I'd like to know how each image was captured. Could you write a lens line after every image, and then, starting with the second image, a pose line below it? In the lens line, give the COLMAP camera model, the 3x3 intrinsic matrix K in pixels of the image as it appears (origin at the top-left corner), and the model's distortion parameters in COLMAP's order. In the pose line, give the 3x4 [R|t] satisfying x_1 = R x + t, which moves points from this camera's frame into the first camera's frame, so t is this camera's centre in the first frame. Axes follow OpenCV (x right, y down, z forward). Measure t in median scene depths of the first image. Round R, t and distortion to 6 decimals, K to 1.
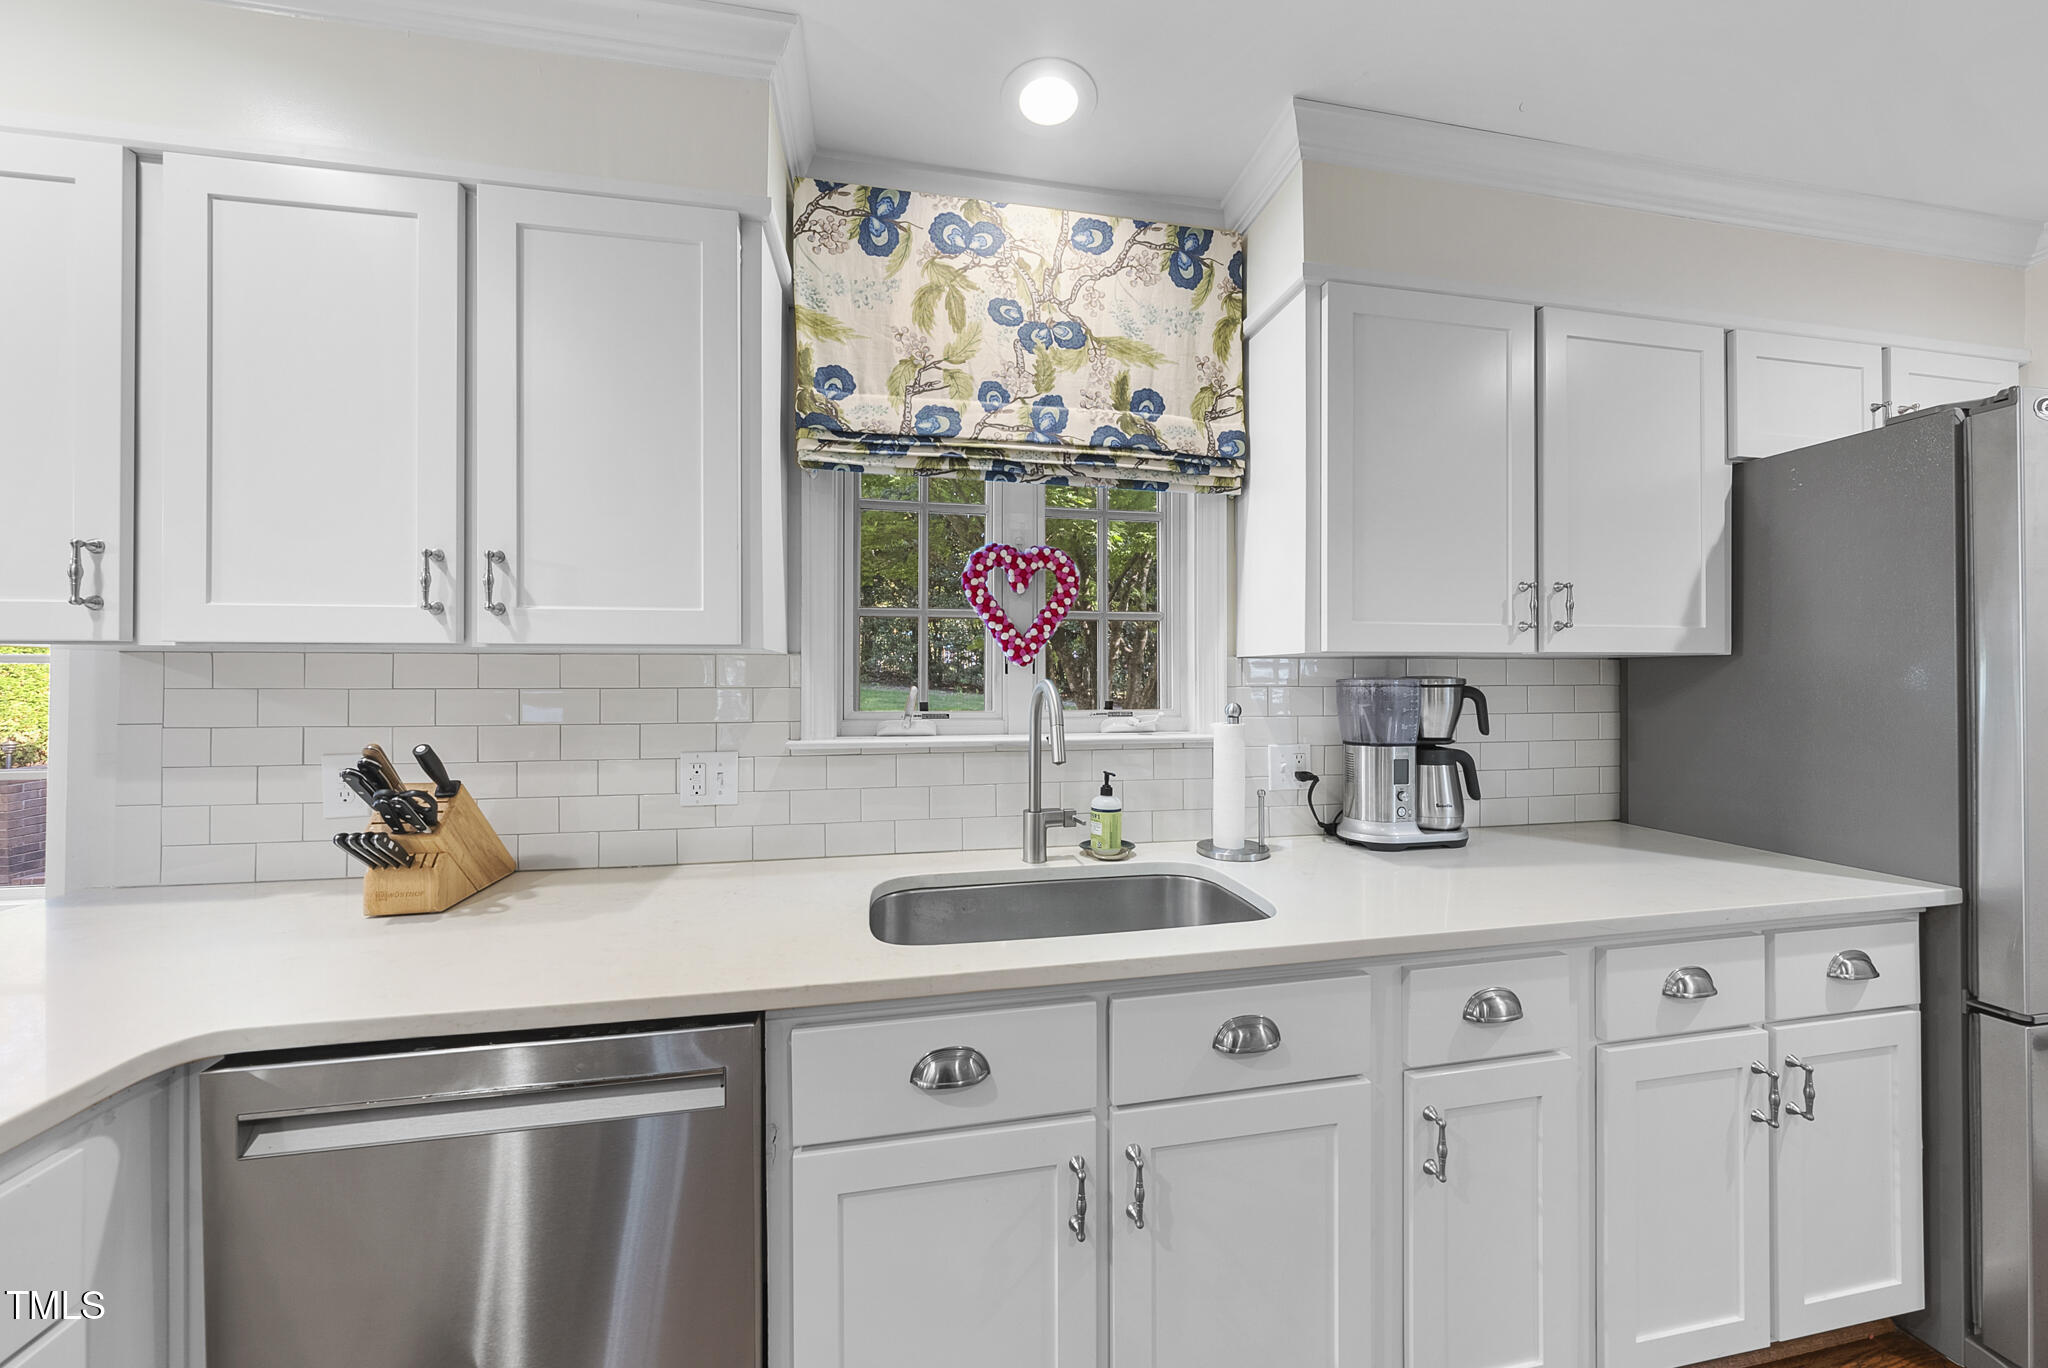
lens RADIAL K [[697.6, 0, 1023.8], [0, 697.6, 670.8], [0, 0, 1]] dist [-0.001267, -0.000024]
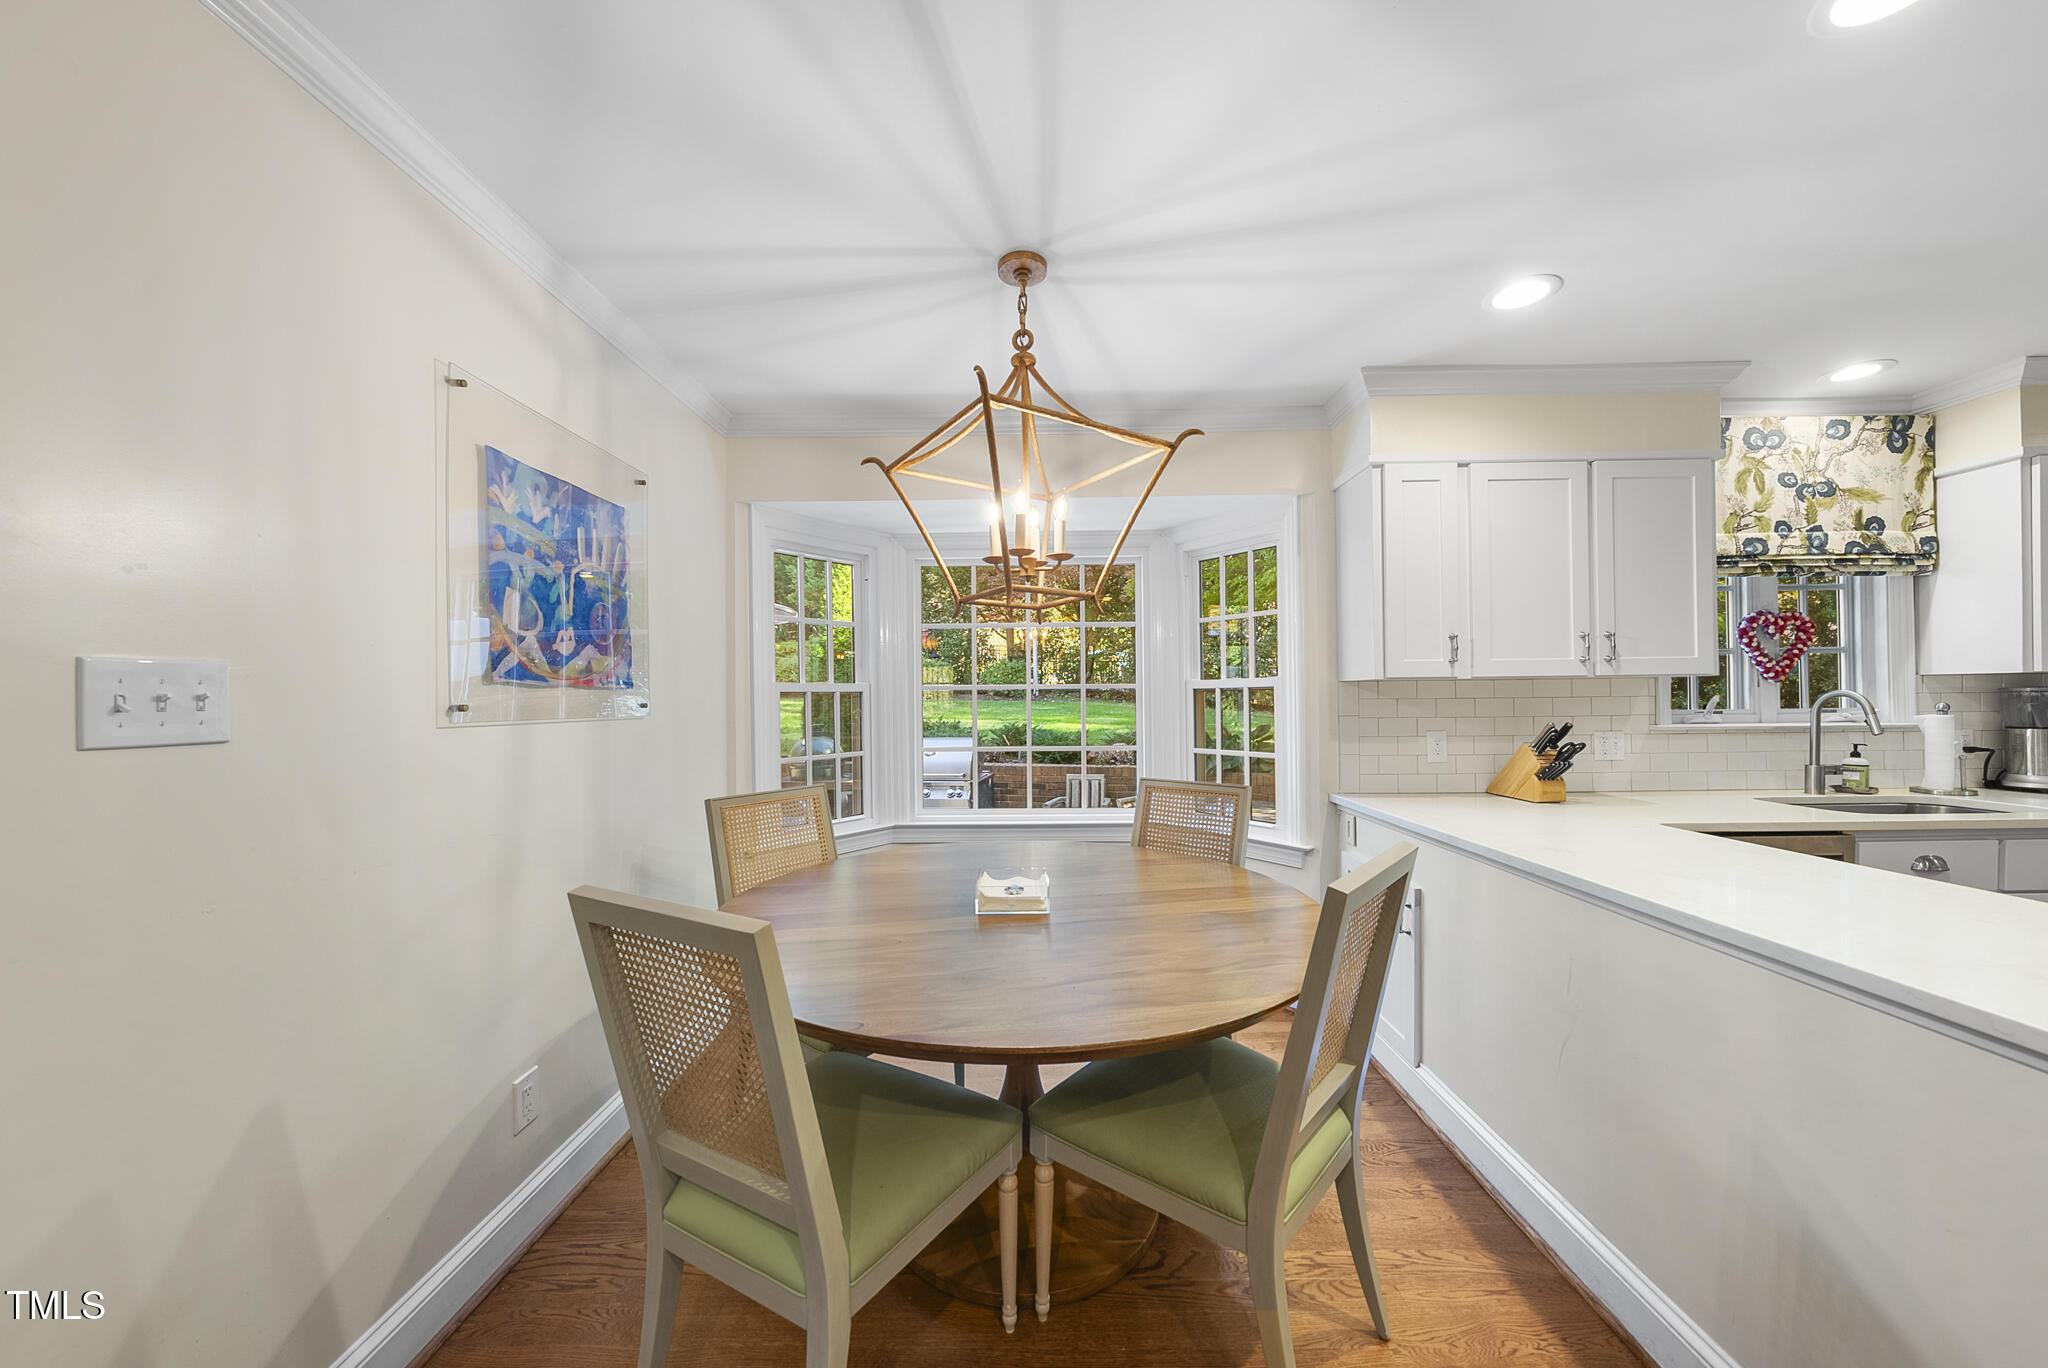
lens RADIAL K [[702.6, 0, 1027.5], [0, 702.6, 692.1], [0, 0, 1]] dist [-0.001716, 0.000068]
pose [[0.980611, -0.012635, -0.195559, -1.527136], [0.012967, 0.999916, 0.000419, -0.007901], [0.195537, -0.002946, 0.980692, -1.075979]]
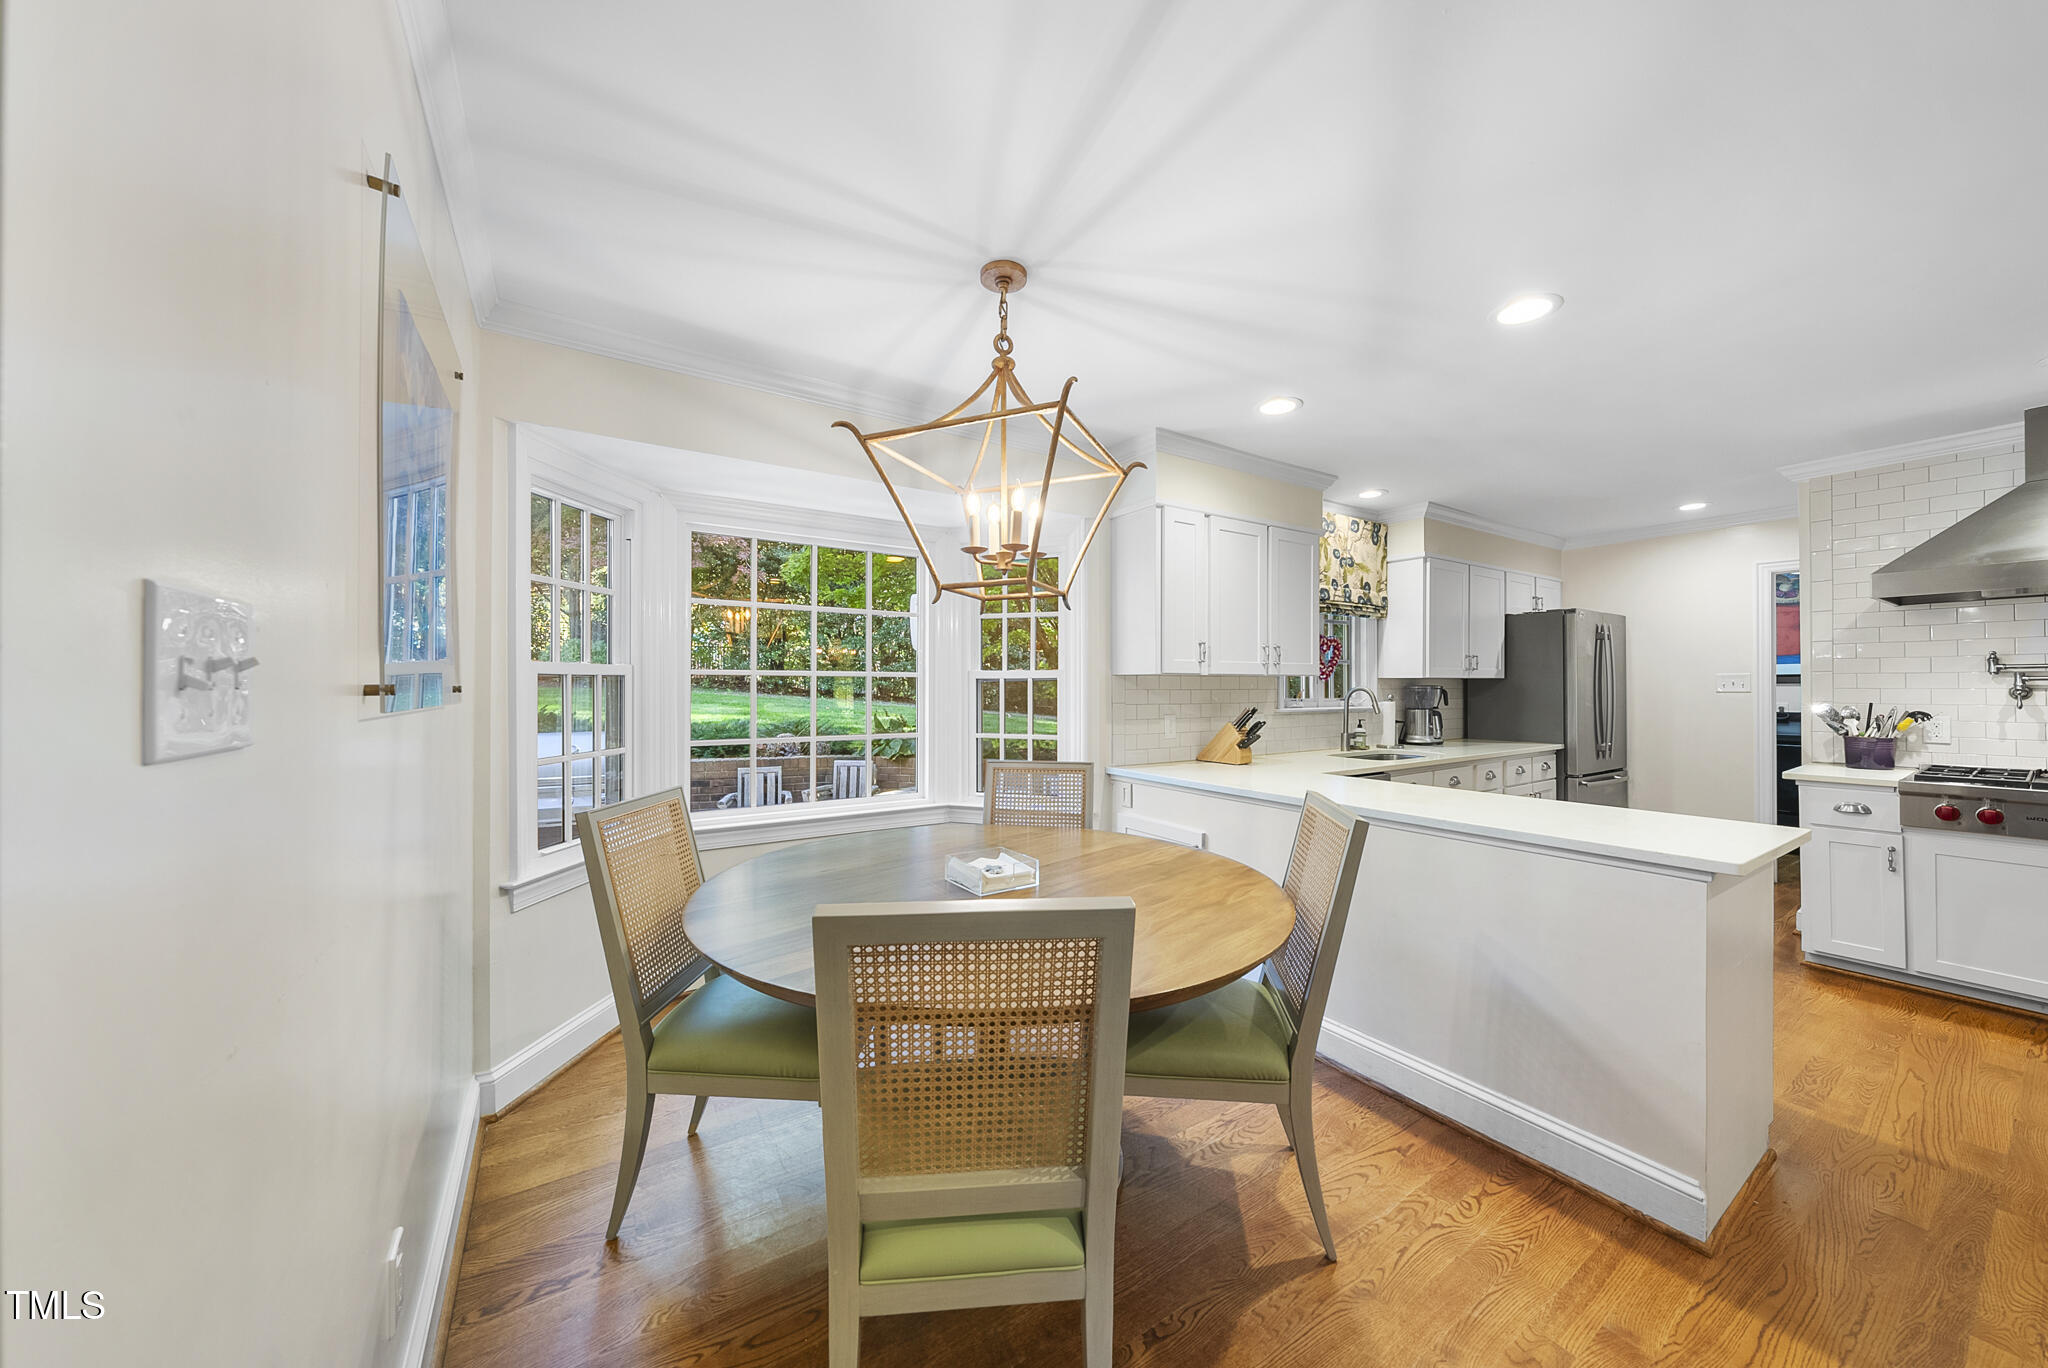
lens RADIAL K [[698.4, 0, 1022.4], [0, 698.4, 679.8], [0, 0, 1]] dist [-0.000459, 0.000042]
pose [[0.925260, 0.004295, 0.379308, -2.186875], [-0.004380, 0.999990, -0.000639, -0.006117], [-0.379307, -0.001070, 0.925270, -1.072734]]
